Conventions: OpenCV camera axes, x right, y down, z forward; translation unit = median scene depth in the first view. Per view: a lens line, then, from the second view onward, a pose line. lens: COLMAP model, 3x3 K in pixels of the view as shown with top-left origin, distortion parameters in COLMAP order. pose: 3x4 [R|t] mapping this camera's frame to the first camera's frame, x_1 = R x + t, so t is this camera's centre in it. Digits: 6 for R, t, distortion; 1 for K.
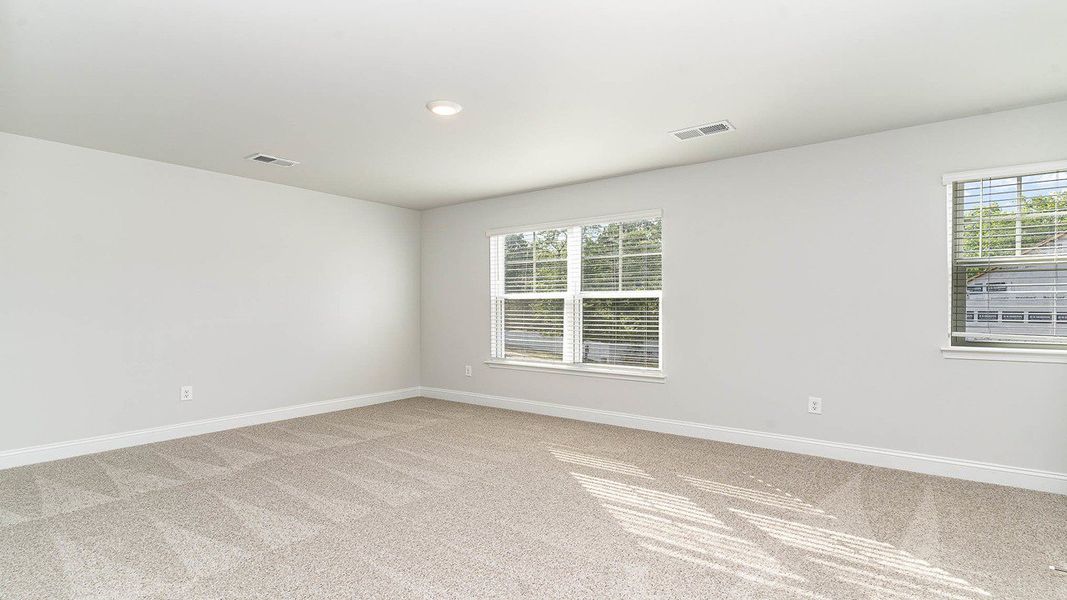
lens RADIAL K [[516.4, 0, 529.6], [0, 516.4, 298.4], [0, 0, 1]] dist [0.002412, -0.001121]
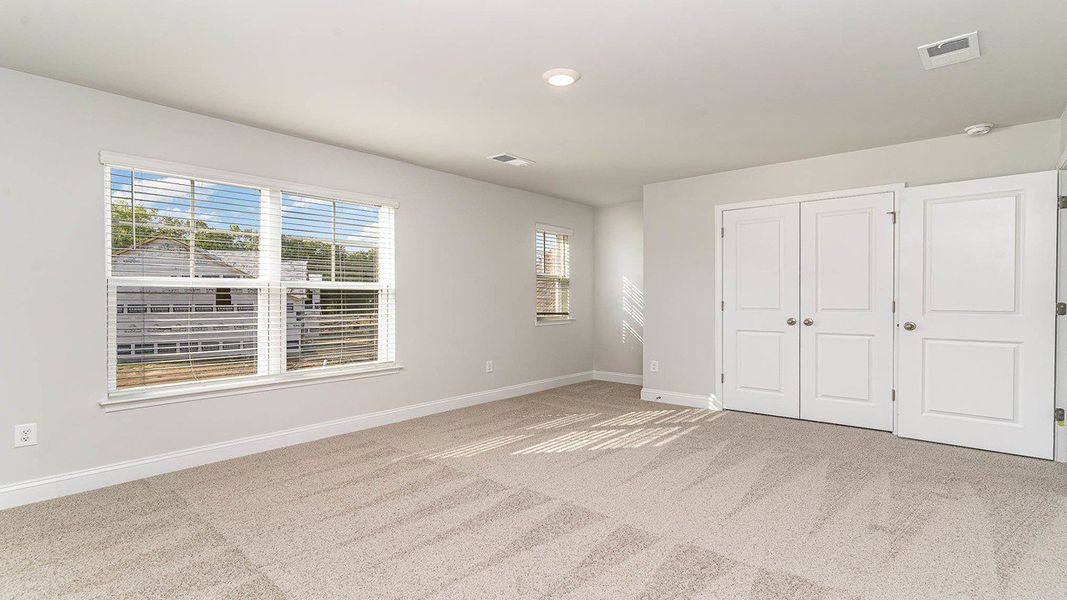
lens RADIAL K [[516.4, 0, 525.2], [0, 516.4, 302.5], [0, 0, 1]] dist [0.002412, -0.001121]
pose [[0.072964, 0.009701, 0.997287, -0.670291], [-0.004080, 0.999947, -0.009428, 0.028619], [-0.997326, -0.003381, 0.073000, 0.624817]]
